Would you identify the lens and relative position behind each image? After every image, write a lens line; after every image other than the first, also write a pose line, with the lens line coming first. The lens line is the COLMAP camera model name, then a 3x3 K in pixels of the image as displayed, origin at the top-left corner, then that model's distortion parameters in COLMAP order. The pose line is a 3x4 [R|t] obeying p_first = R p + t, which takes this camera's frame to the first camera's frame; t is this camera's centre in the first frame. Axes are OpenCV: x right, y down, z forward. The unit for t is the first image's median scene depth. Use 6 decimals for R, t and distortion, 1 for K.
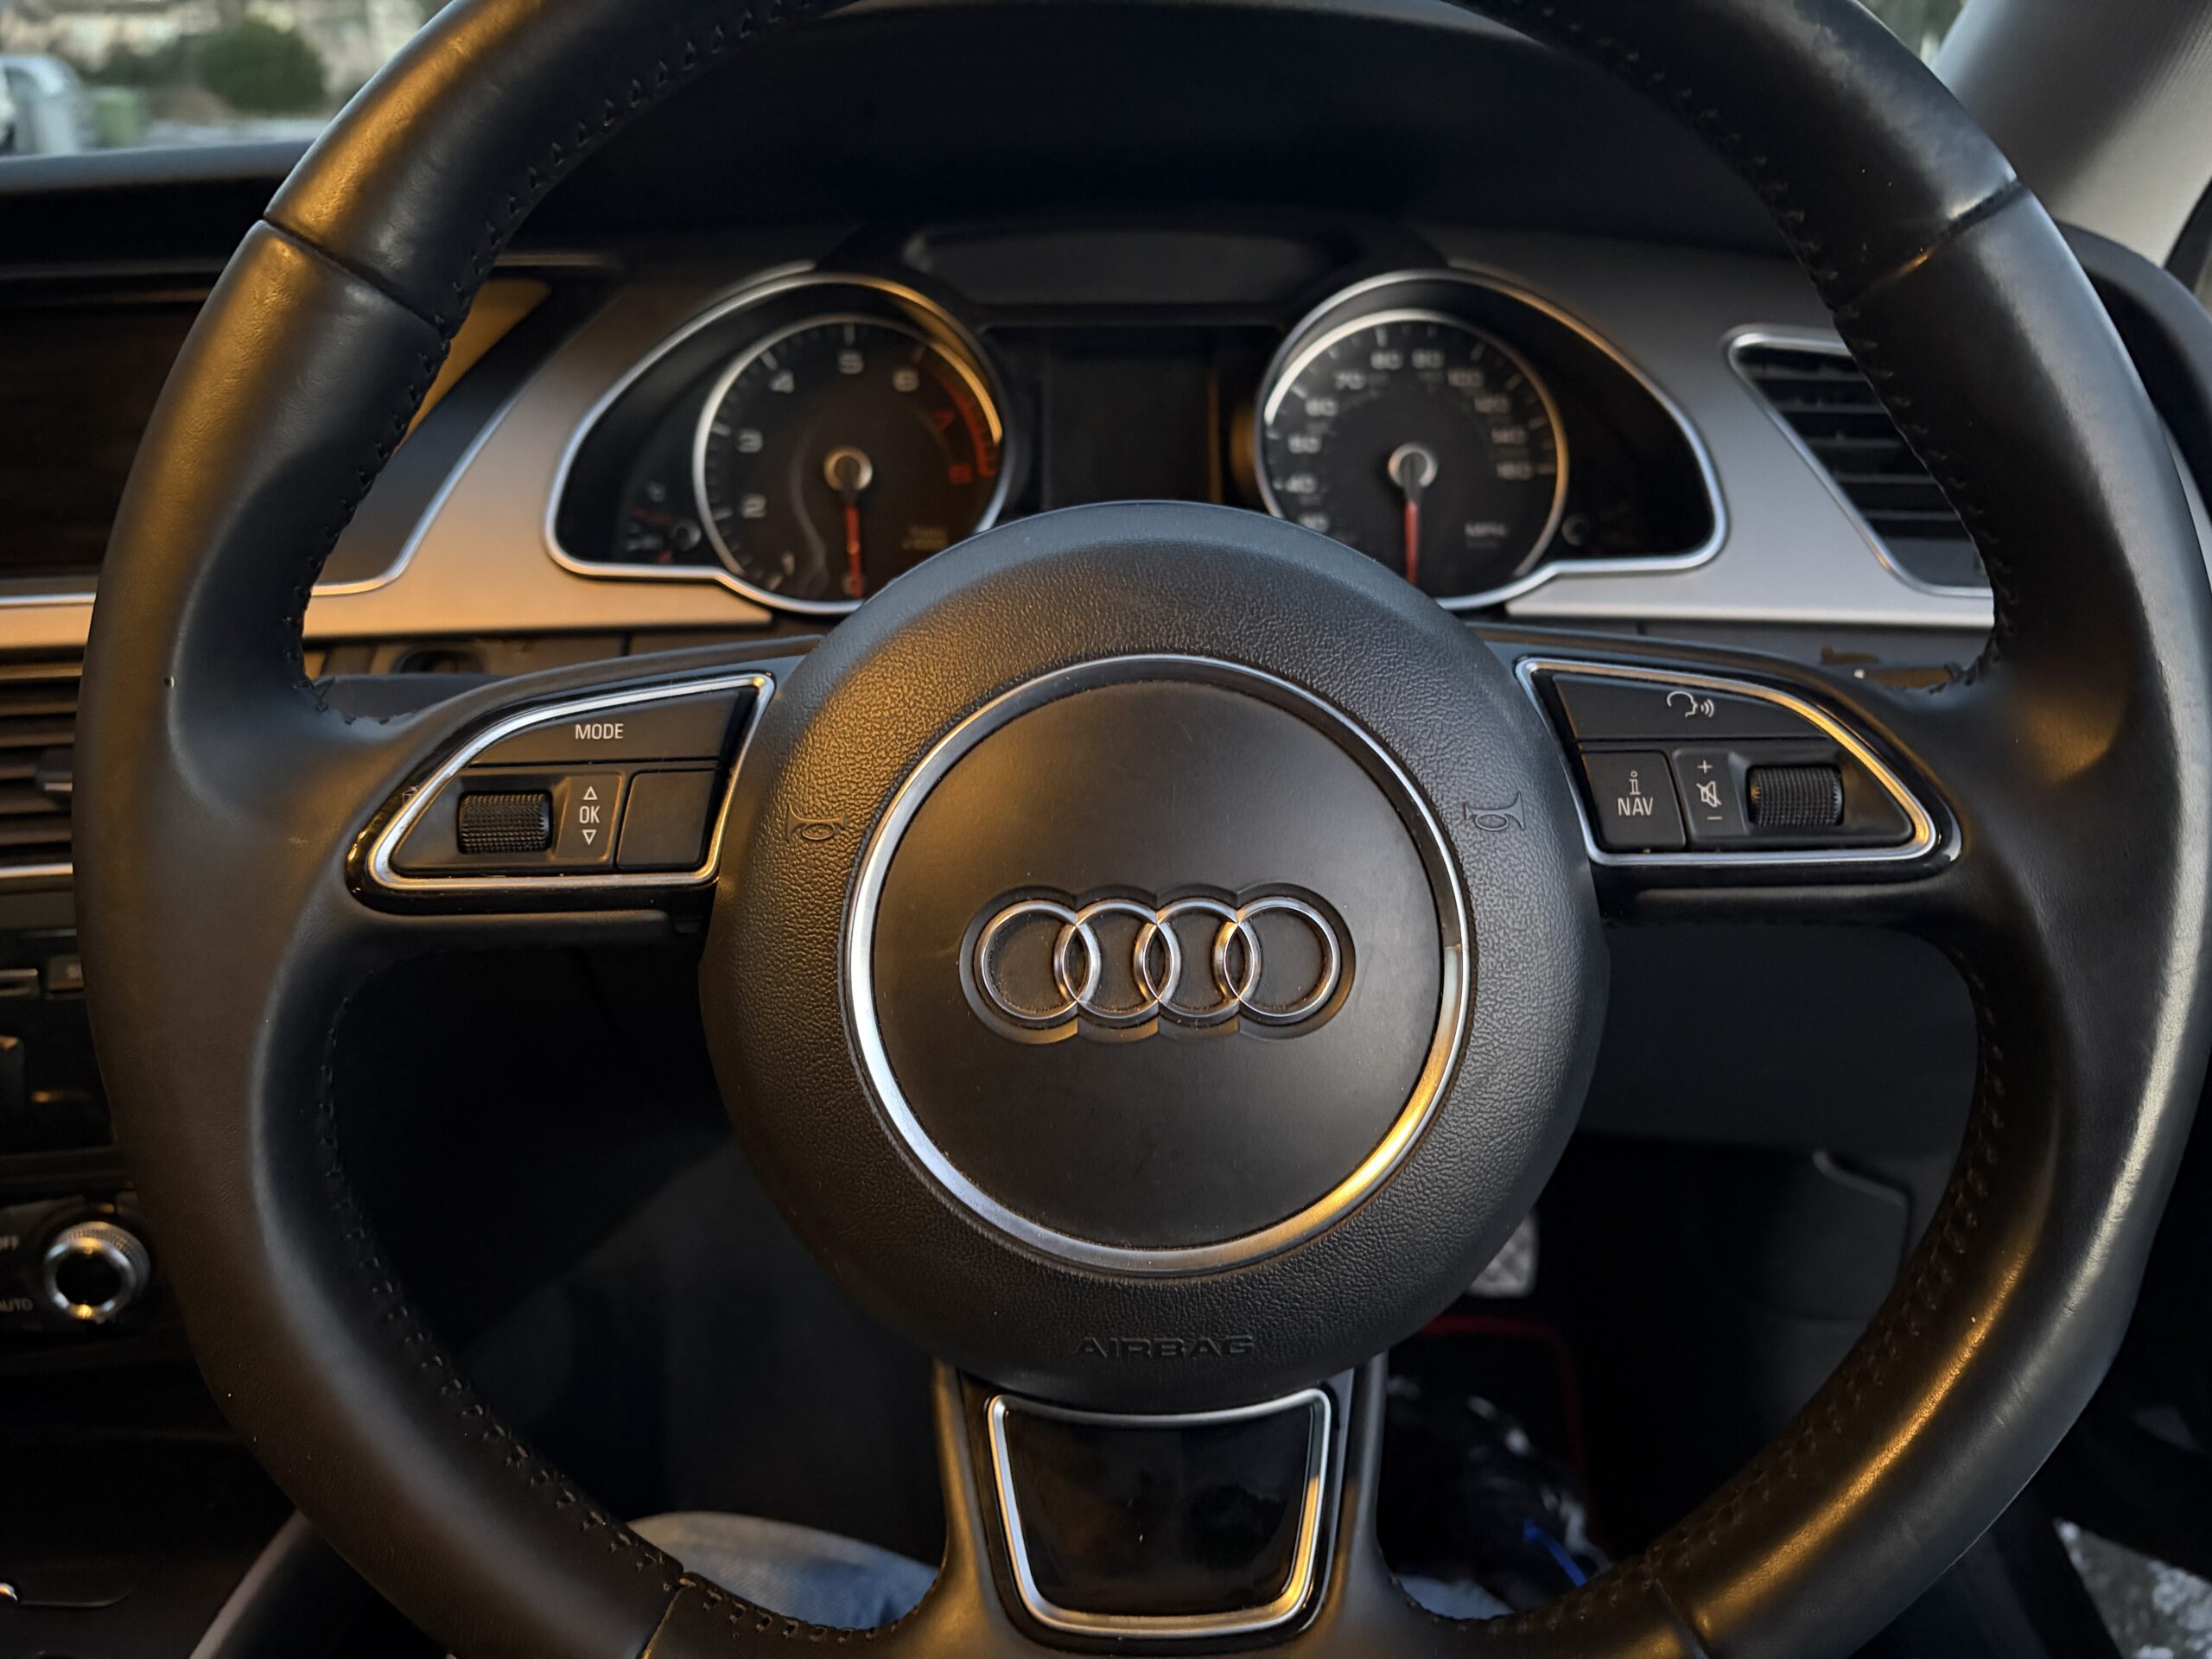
lens RADIAL K [[1685.0, 0, 1106.0], [0, 1685.0, 829.5], [0, 0, 1]] dist [0.036943, -0.049274]
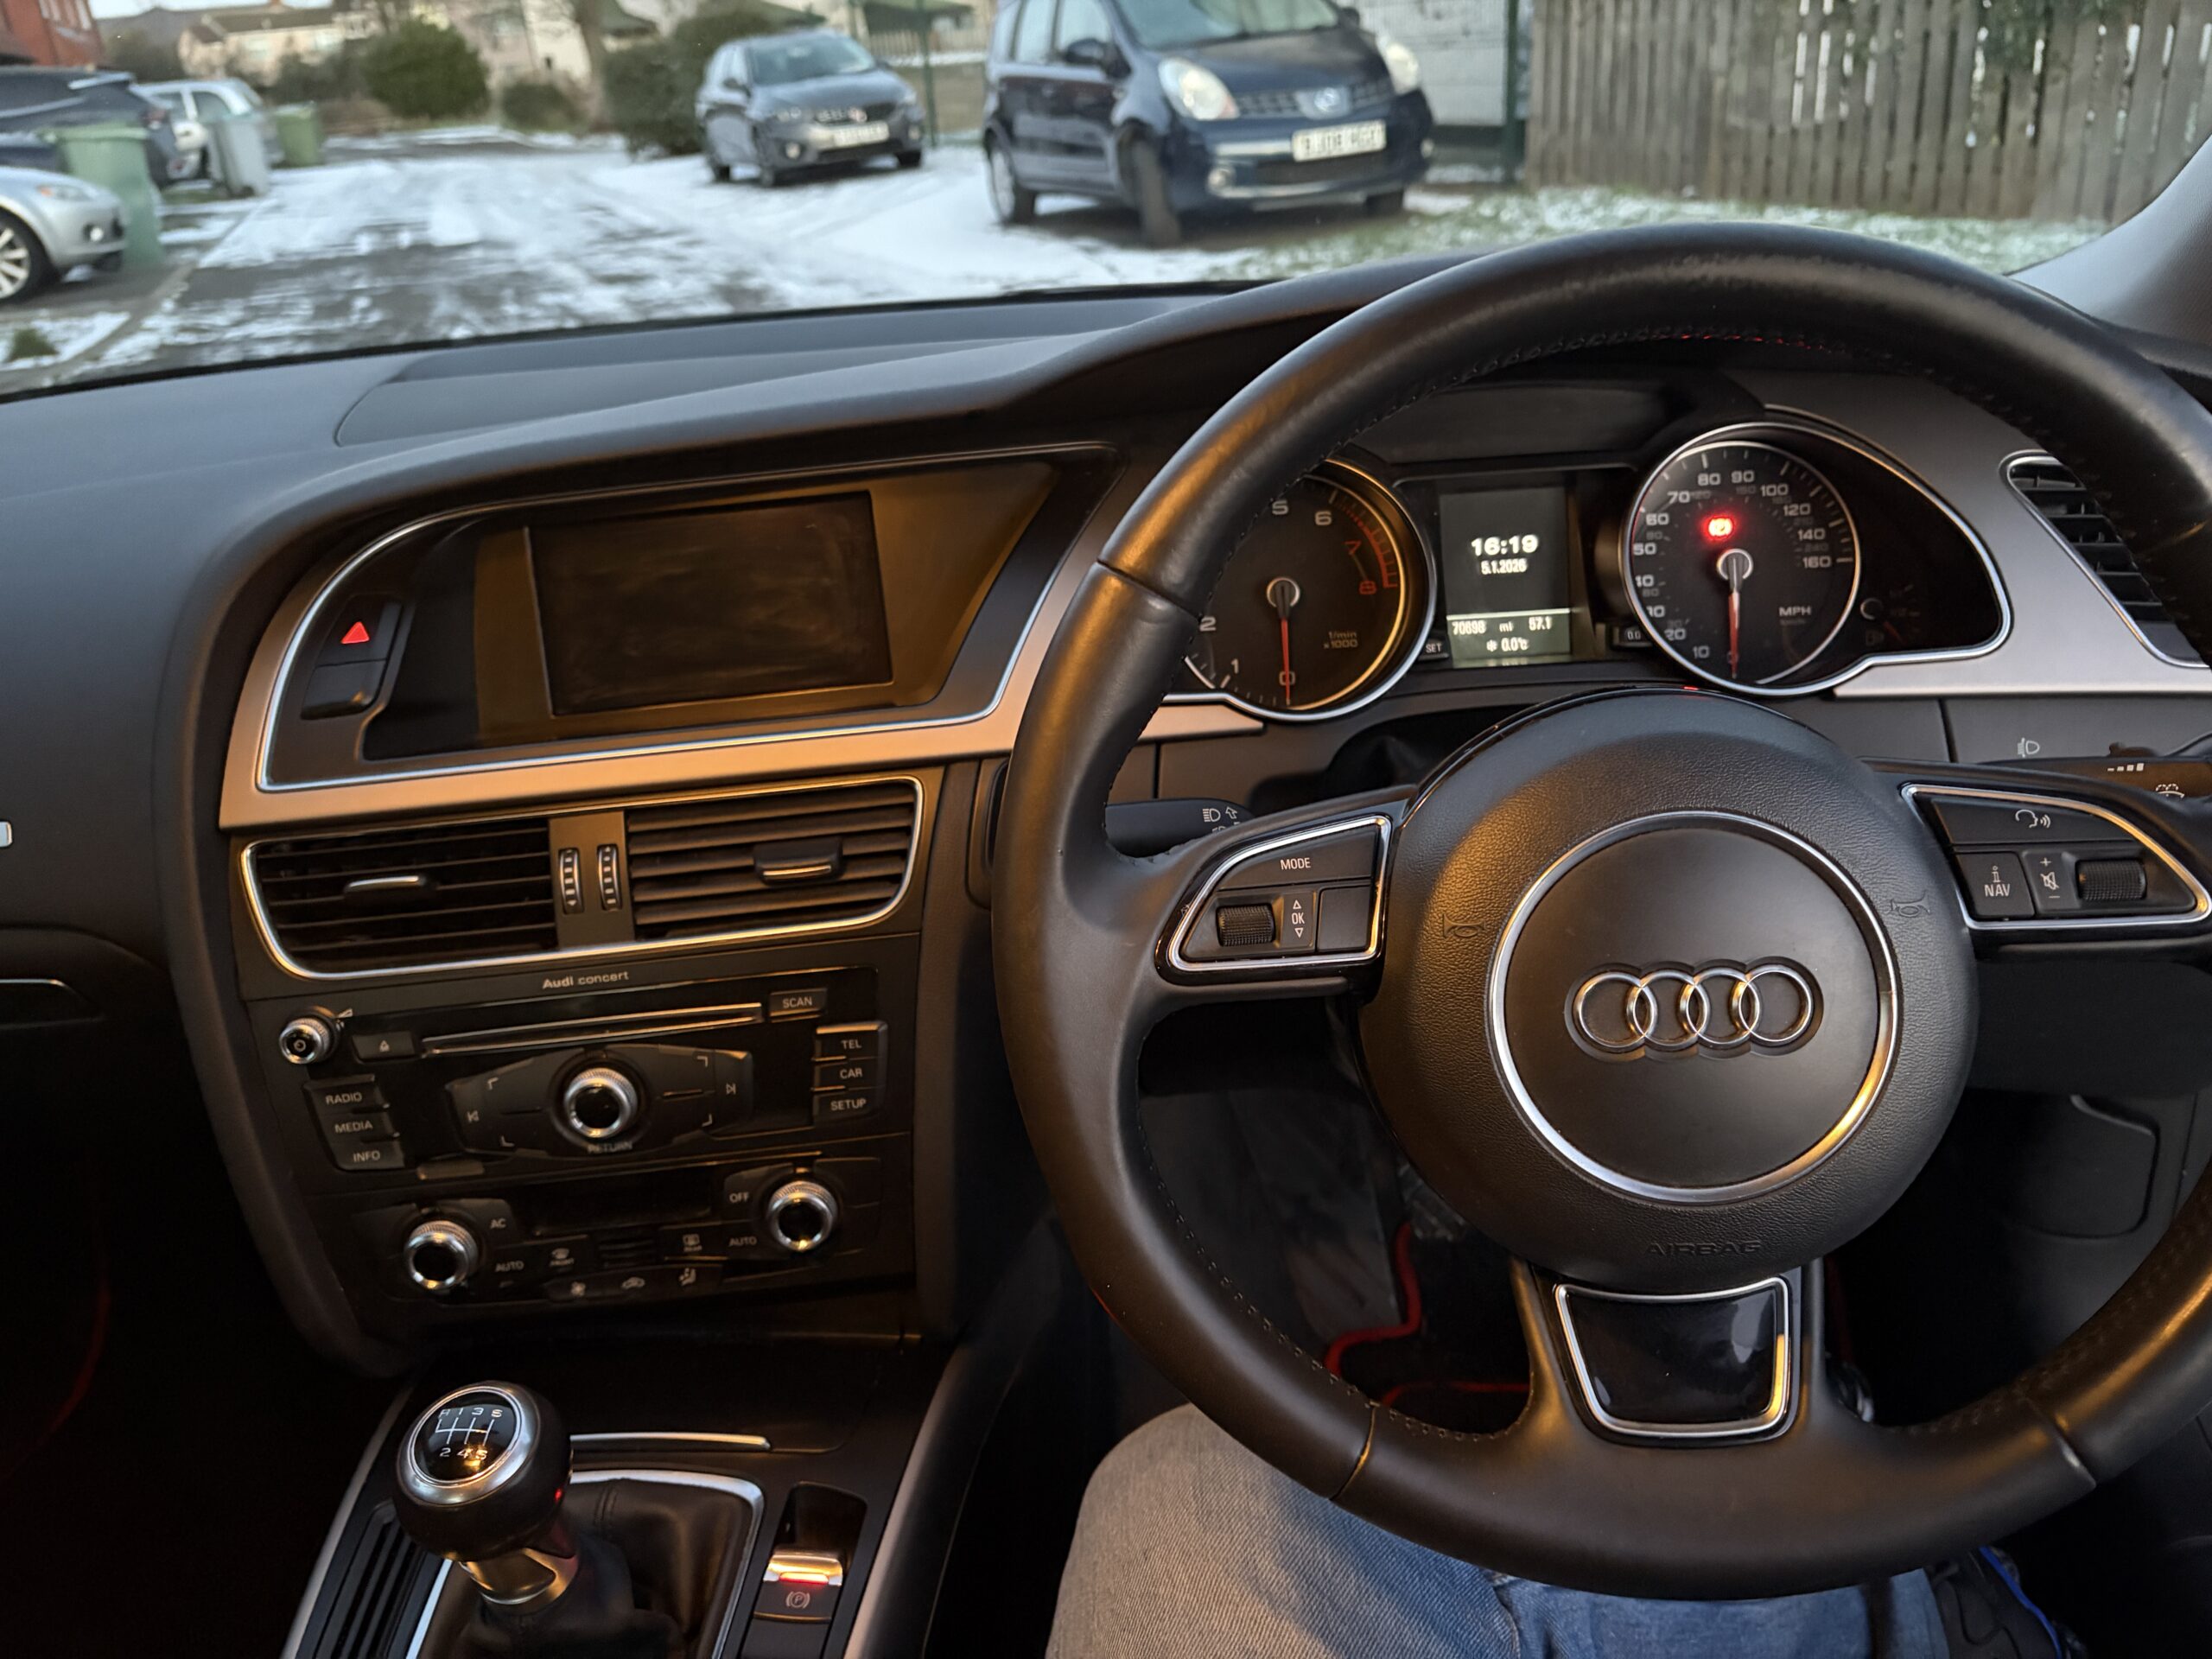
lens RADIAL K [[1658.7, 0, 1102.6], [0, 1658.7, 837.7], [0, 0, 1]] dist [0.053844, -0.064712]
pose [[0.994712, -0.038344, -0.095282, -0.202223], [0.042220, 0.998347, 0.038997, -0.092114], [0.093629, -0.042813, 0.994686, -0.334398]]
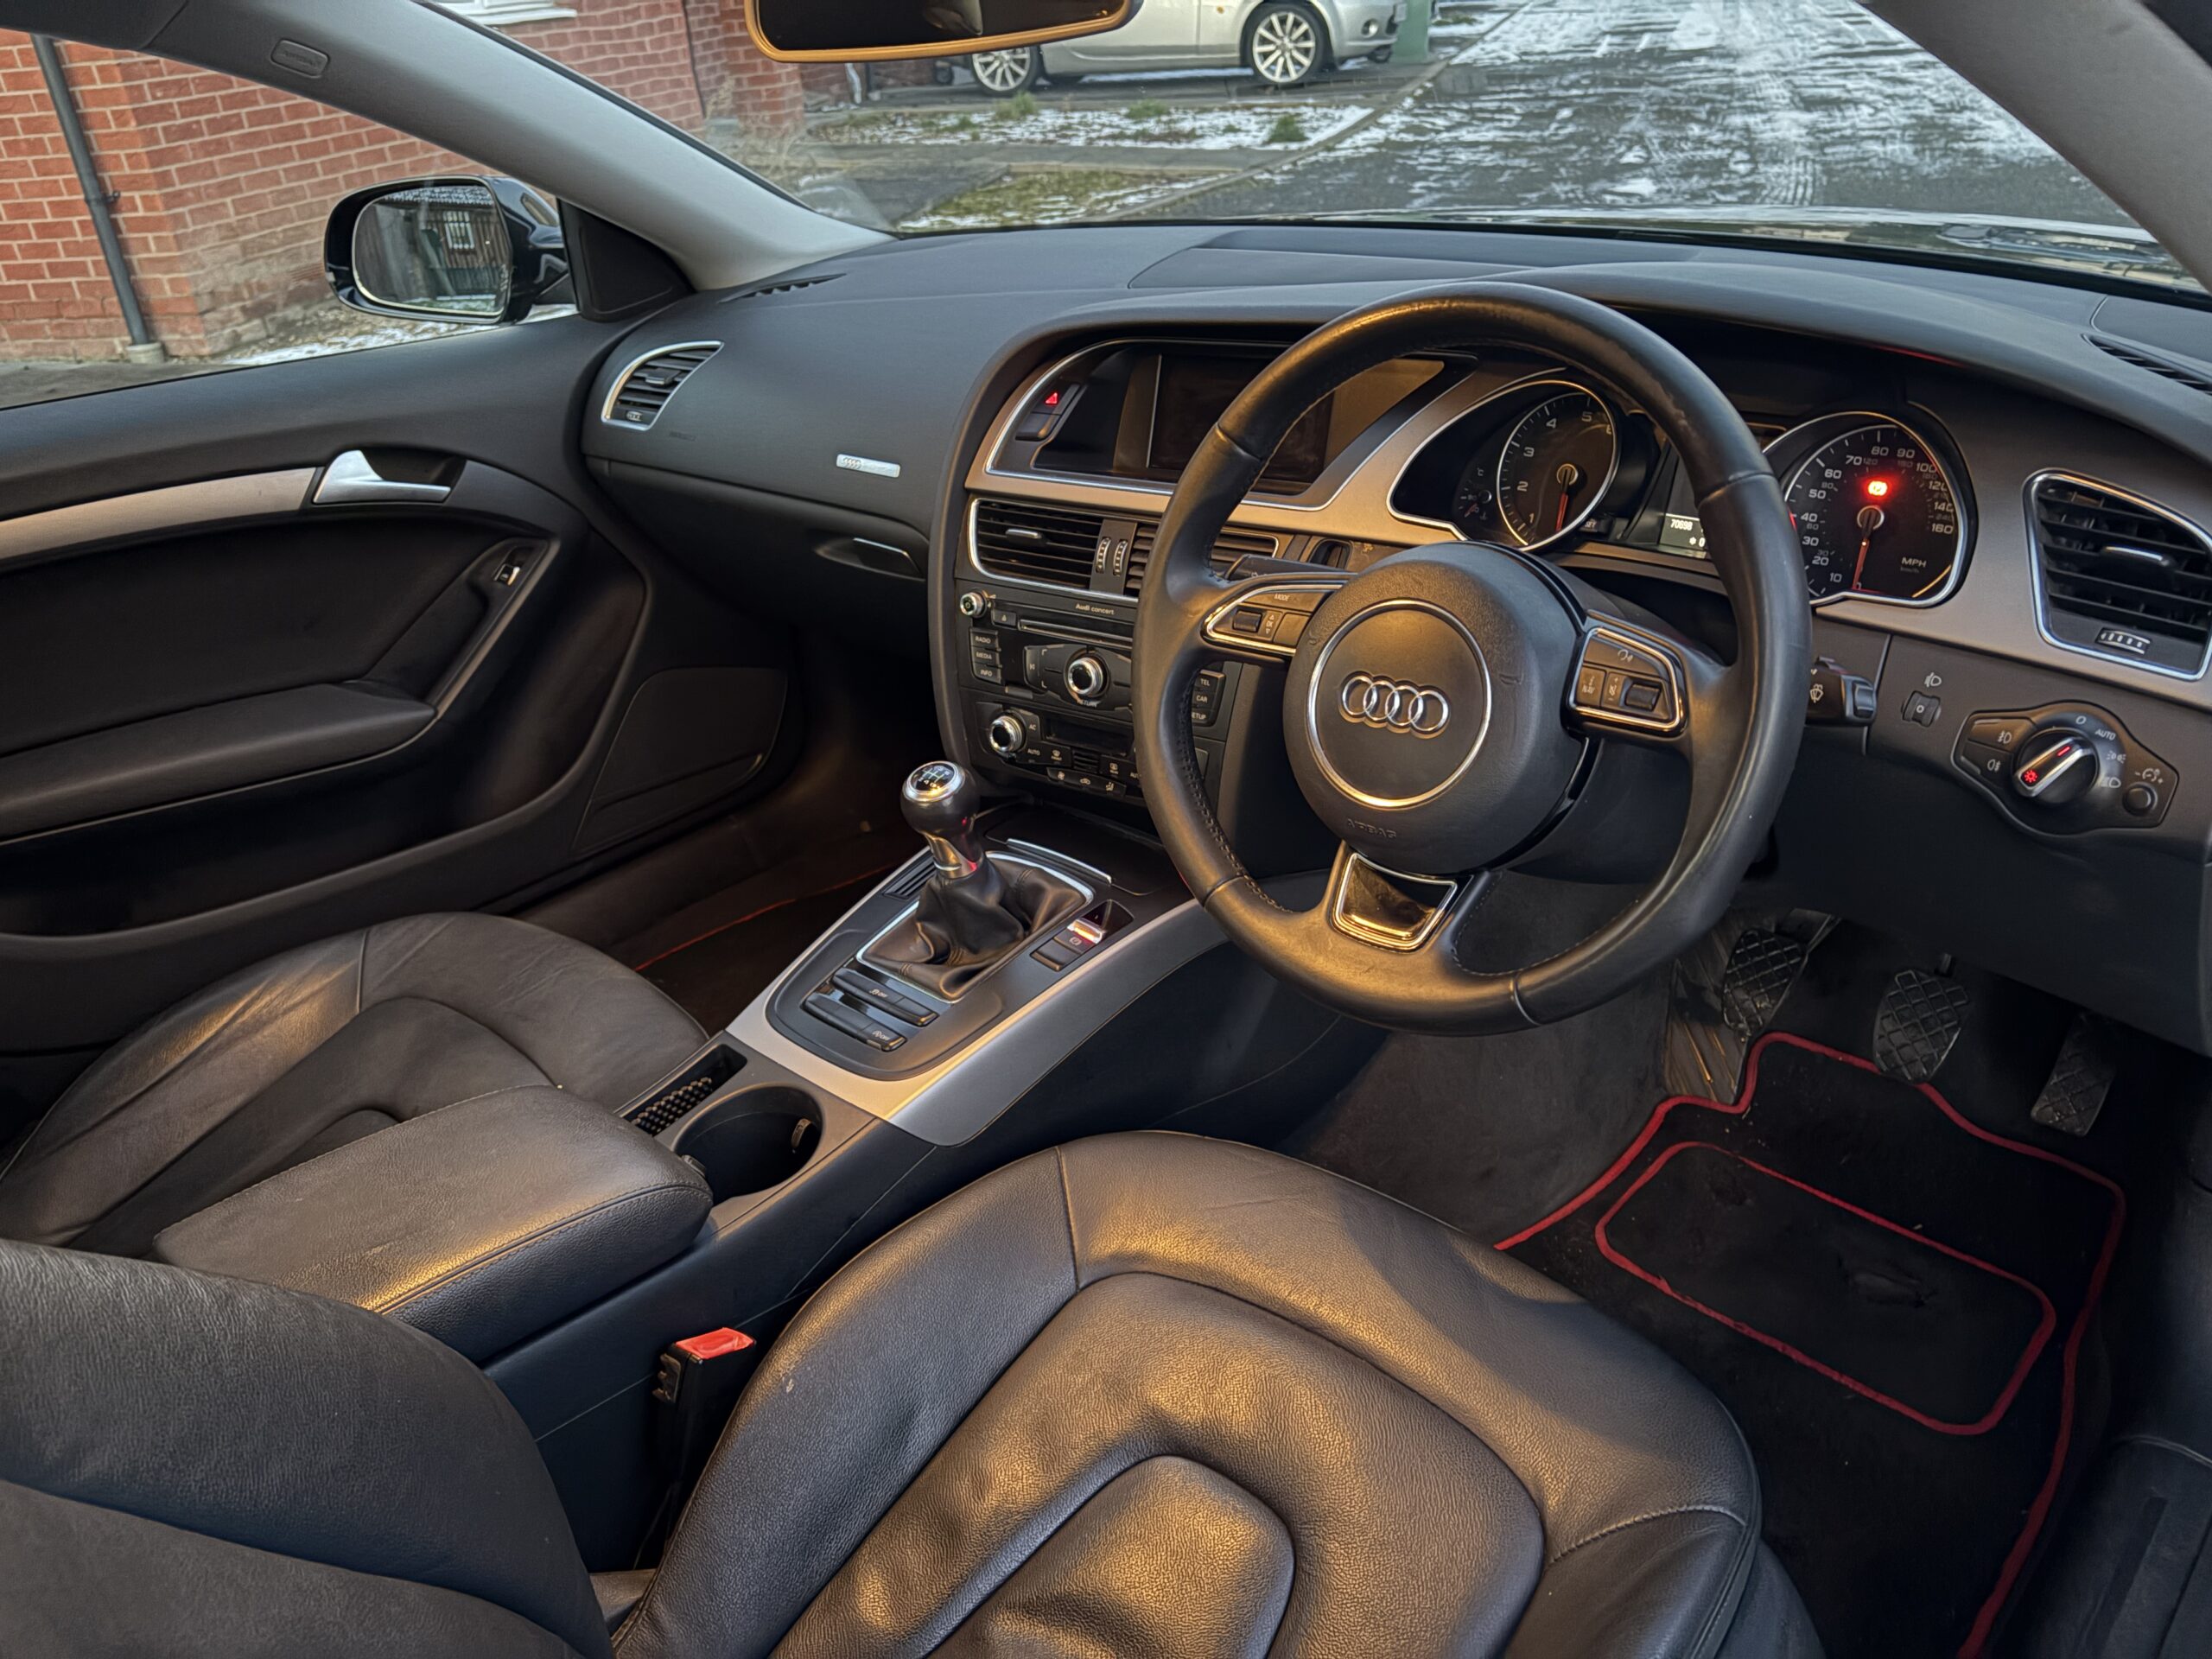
lens RADIAL K [[1596.7, 0, 1136.9], [0, 1596.7, 878.2], [0, 0, 1]] dist [0.041633, -0.001310]
pose [[0.746983, 0.287203, -0.599609, 0.806716], [-0.196890, 0.956987, 0.213099, -0.079156], [0.635020, -0.041125, 0.771400, -0.833824]]
